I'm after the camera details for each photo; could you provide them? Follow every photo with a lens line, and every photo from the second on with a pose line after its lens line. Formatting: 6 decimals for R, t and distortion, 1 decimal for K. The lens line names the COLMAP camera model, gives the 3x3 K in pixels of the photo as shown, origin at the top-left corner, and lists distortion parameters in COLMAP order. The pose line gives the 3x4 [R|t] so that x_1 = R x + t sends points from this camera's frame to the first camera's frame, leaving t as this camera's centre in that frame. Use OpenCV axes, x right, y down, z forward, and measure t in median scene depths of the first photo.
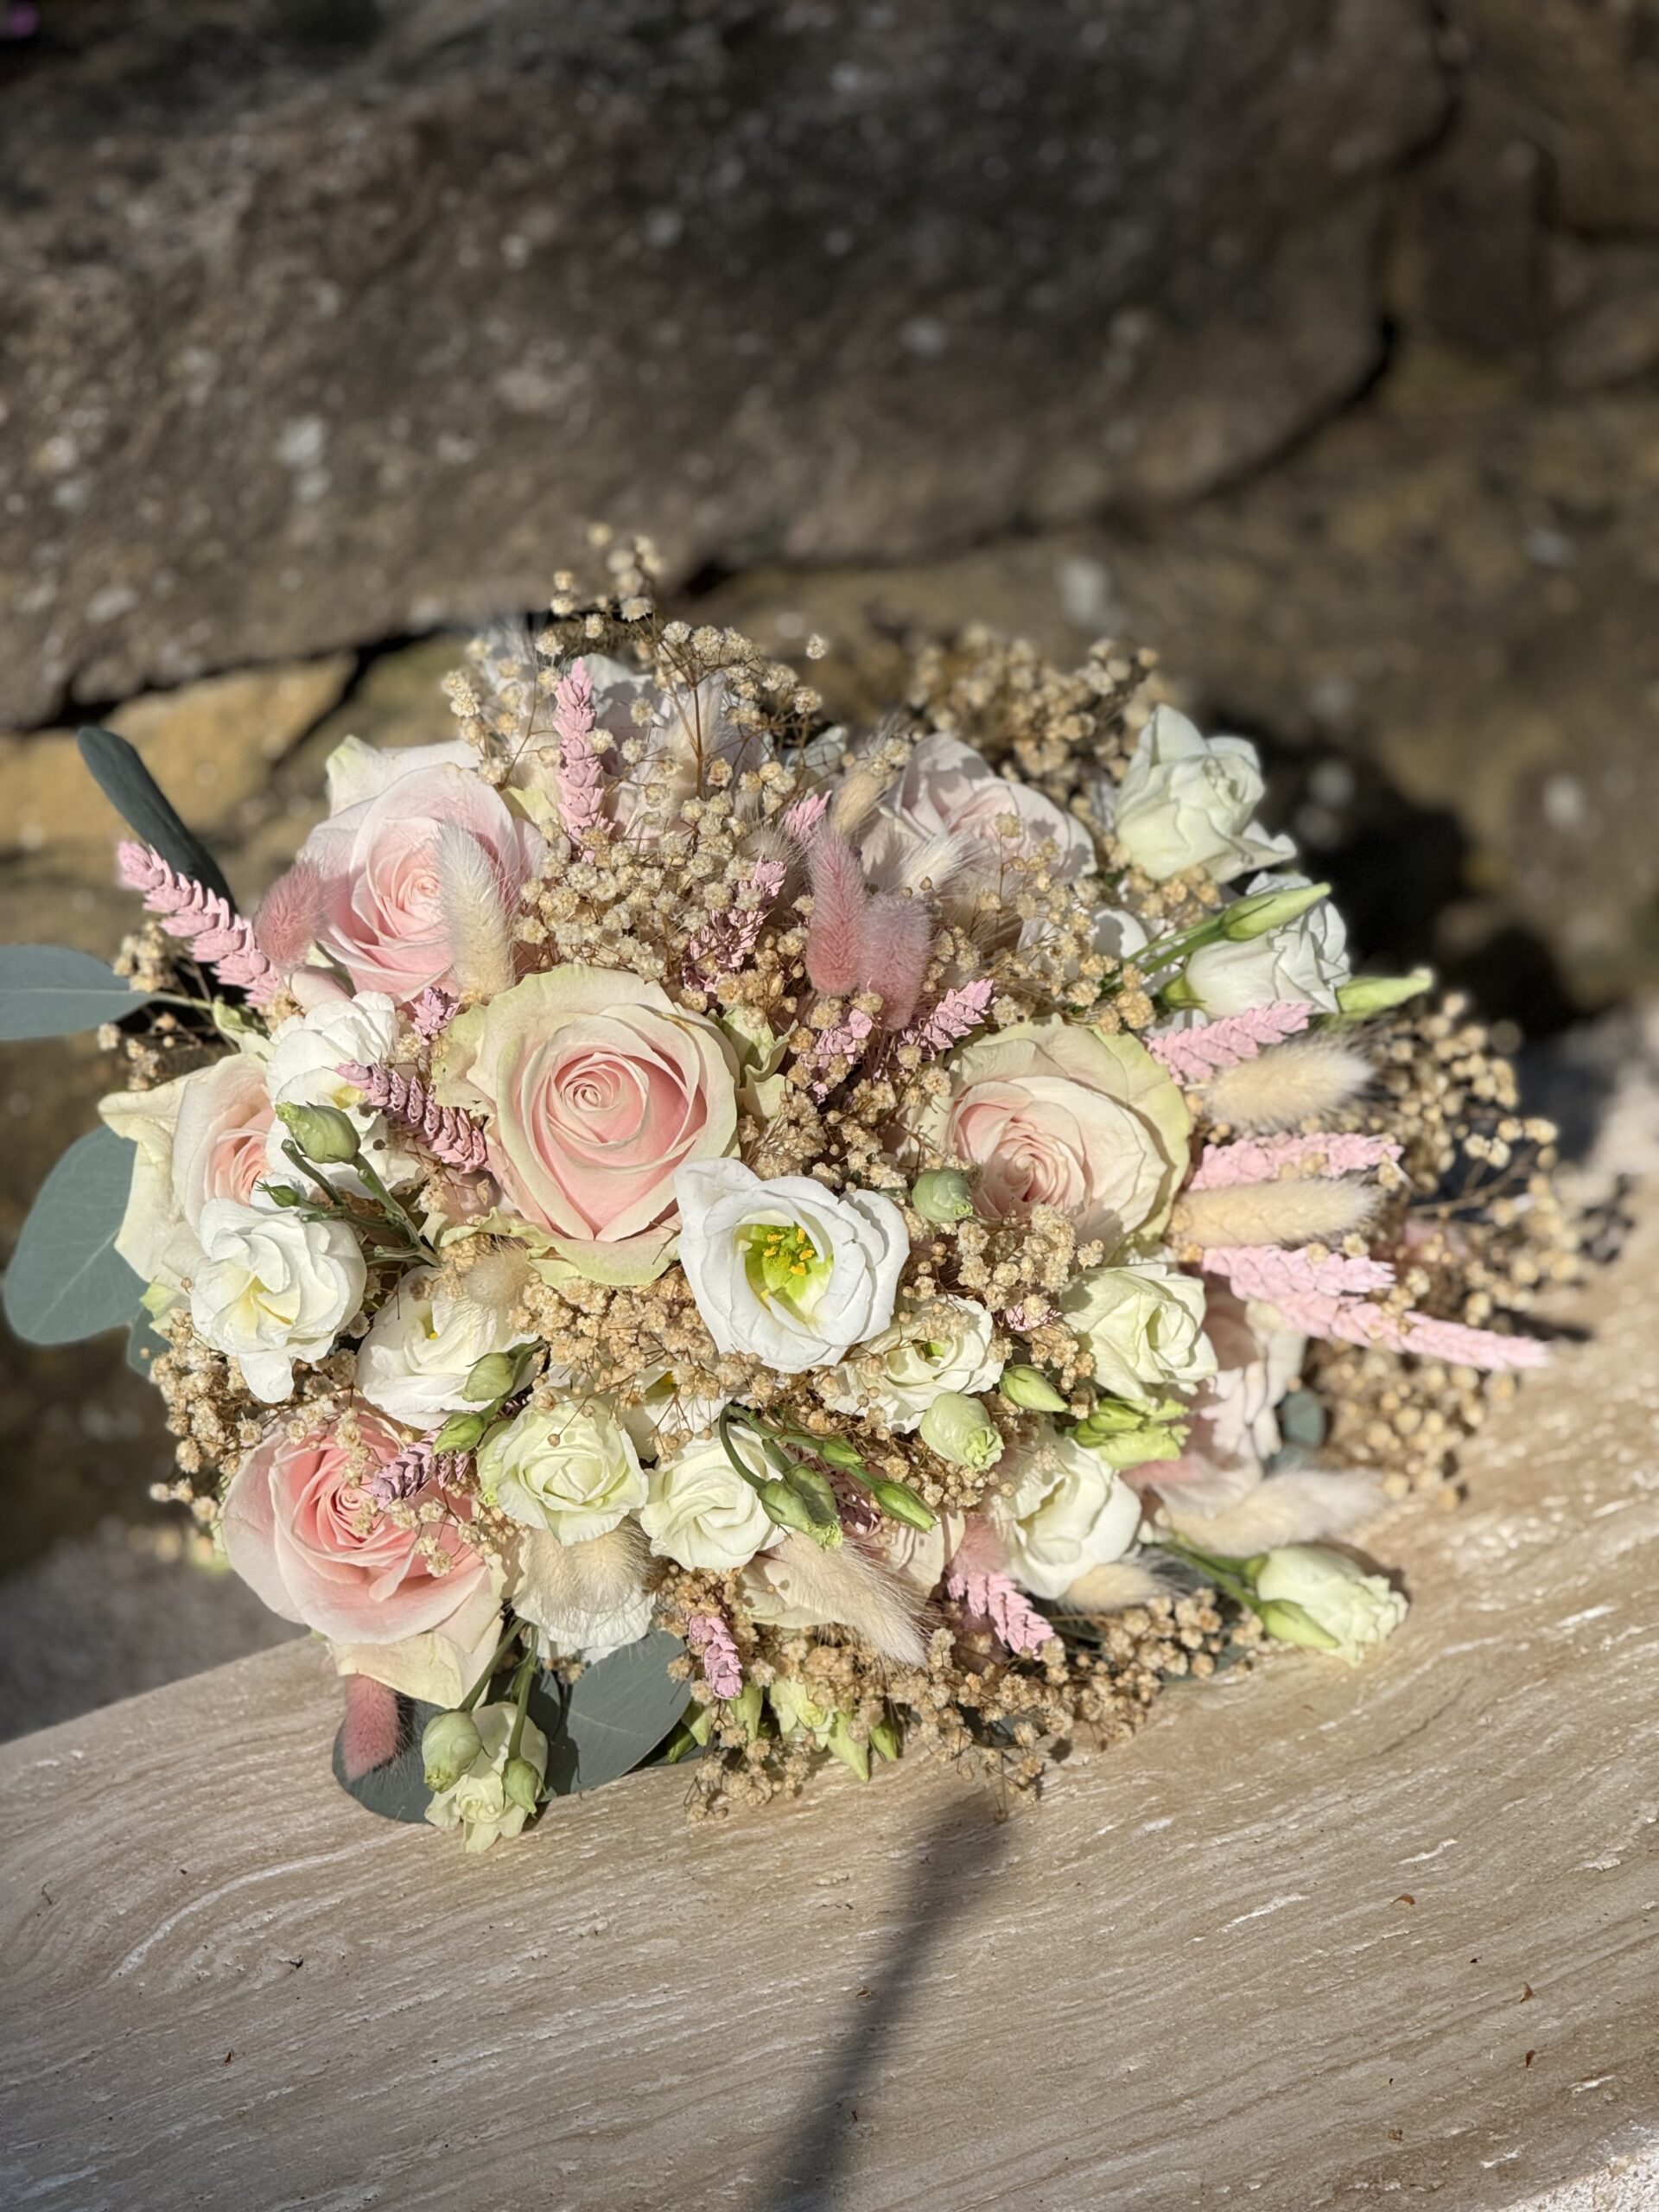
lens RADIAL K [[7605.3, 0, 825.0], [0, 7605.3, 1102.3], [0, 0, 1]] dist [0.225127, 0.000000]
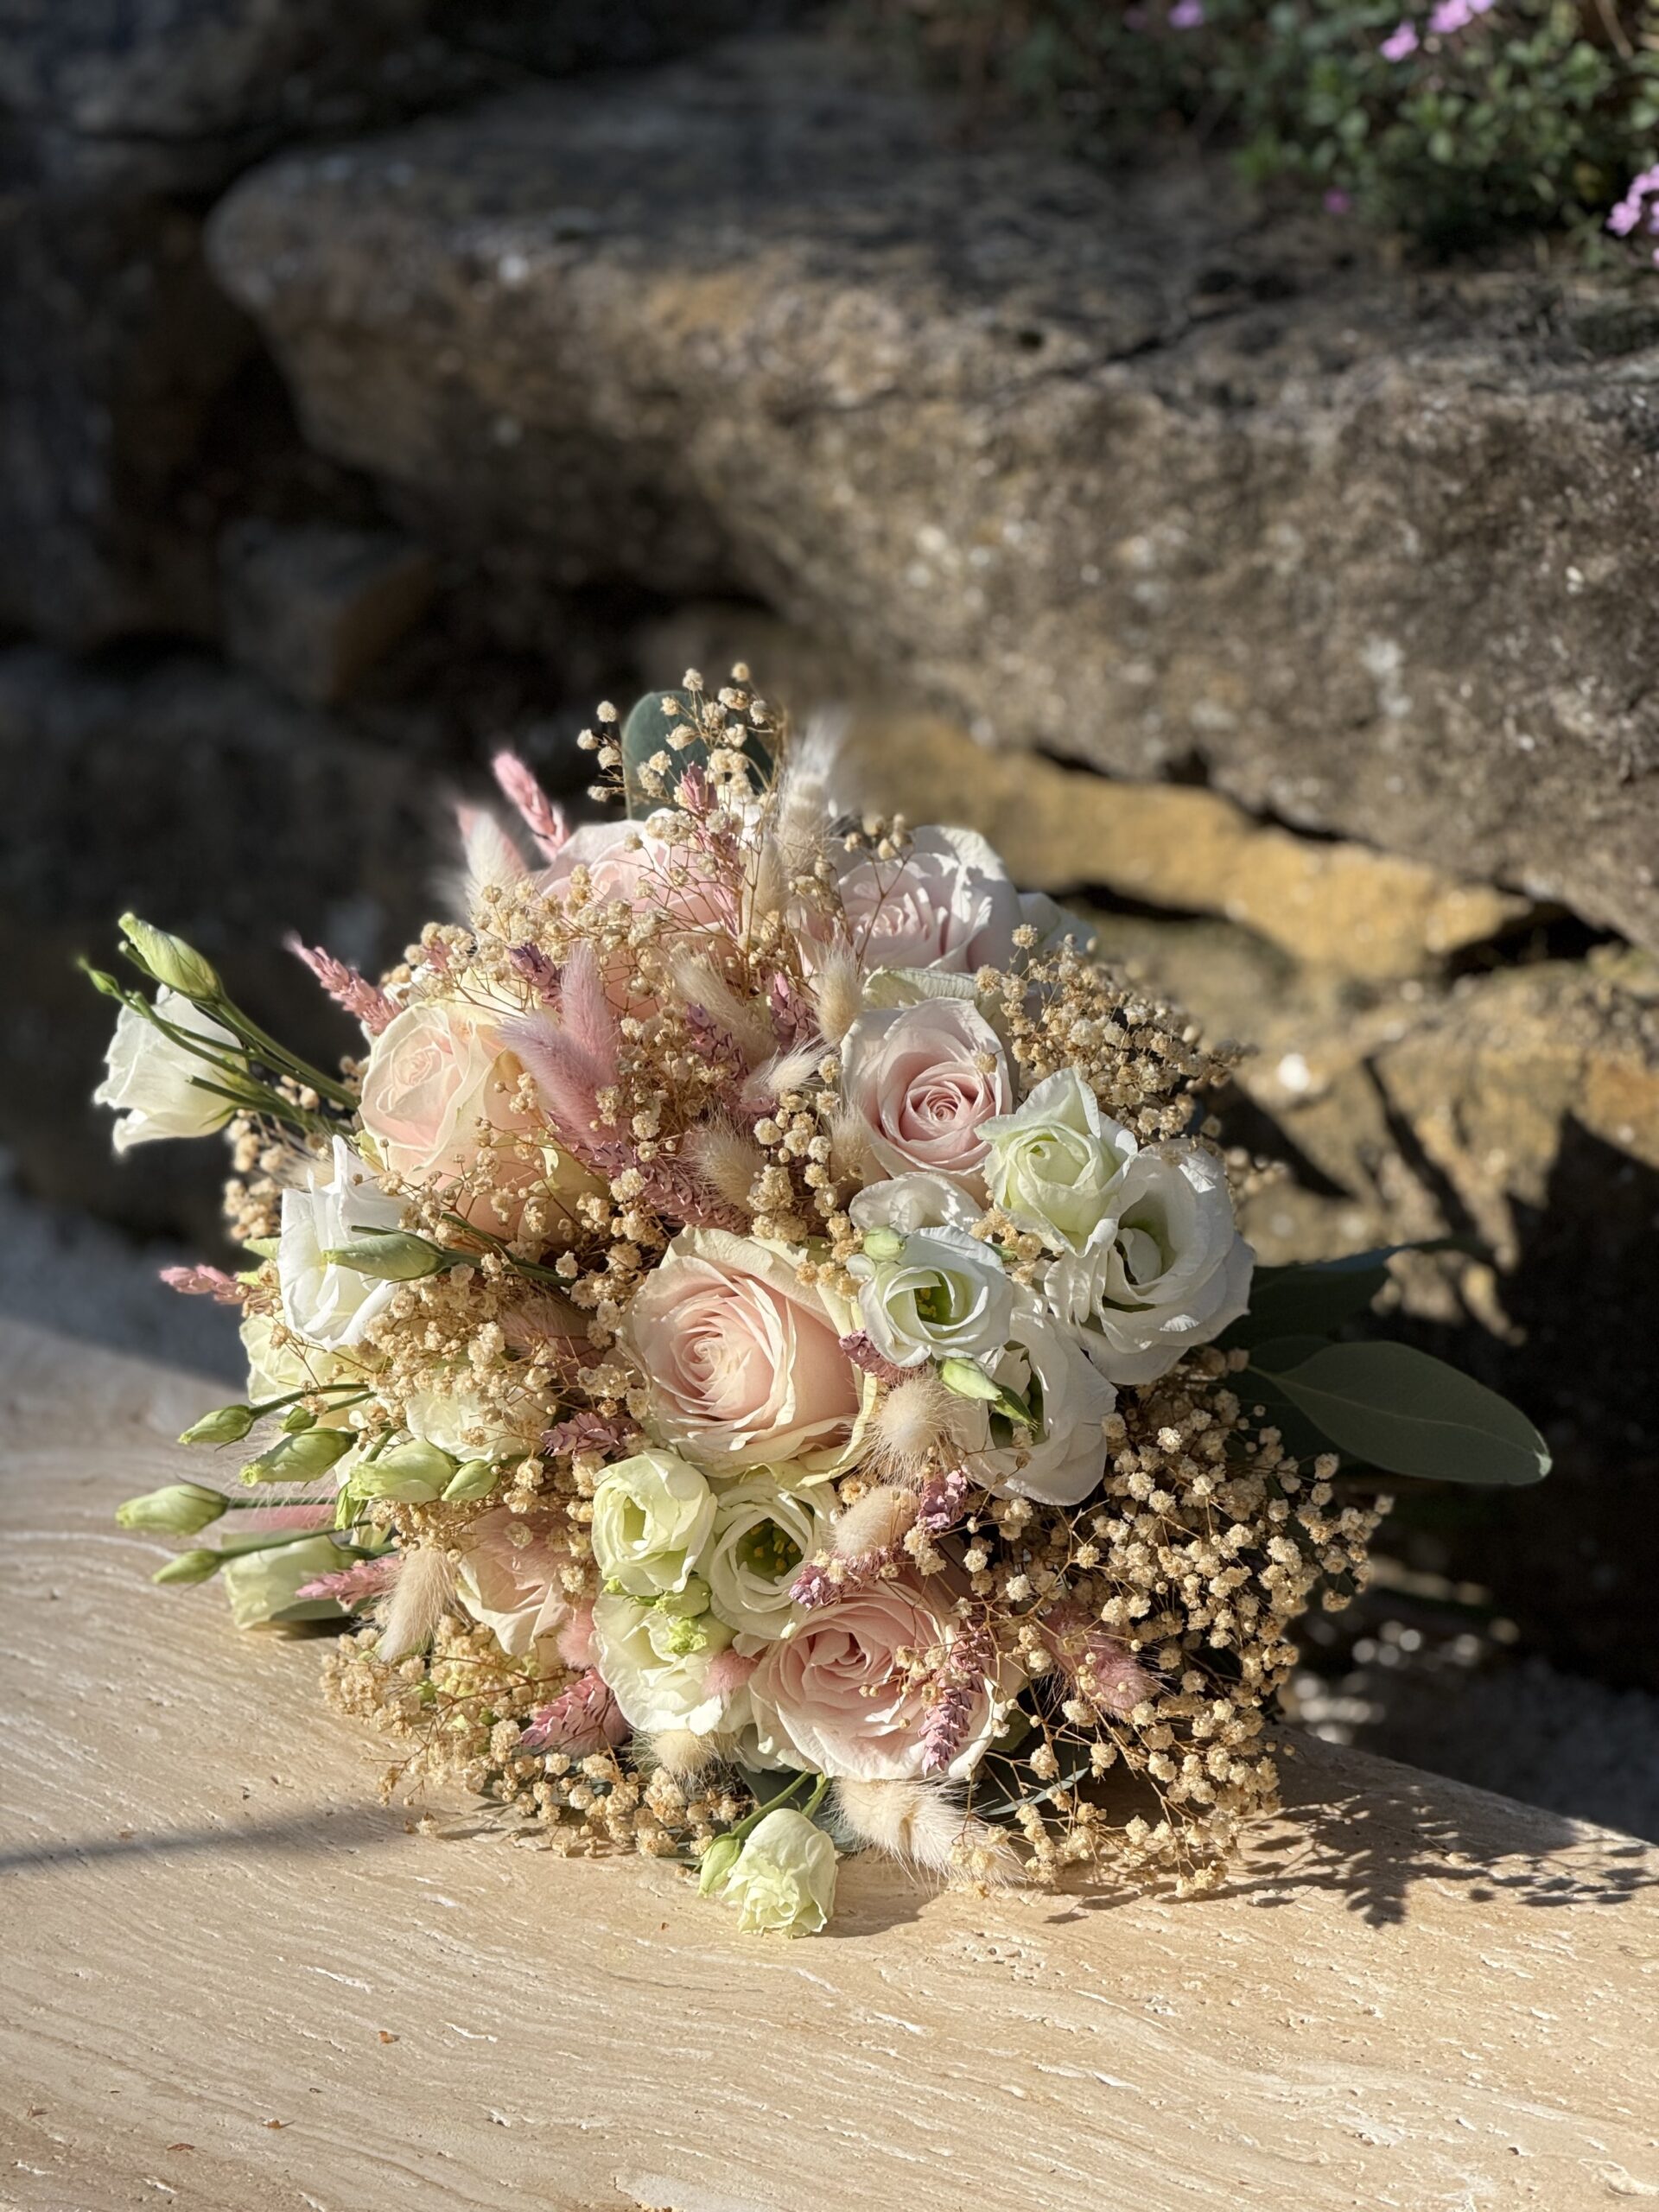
lens RADIAL K [[7605.3, 0, 824.6], [0, 7605.3, 1108.9], [0, 0, 1]] dist [0.225127, 0.000000]
pose [[0.427982, 0.440170, -0.789356, 0.792053], [-0.440721, 0.864149, 0.242922, -0.264097], [0.789048, 0.243919, 0.563832, 0.356046]]
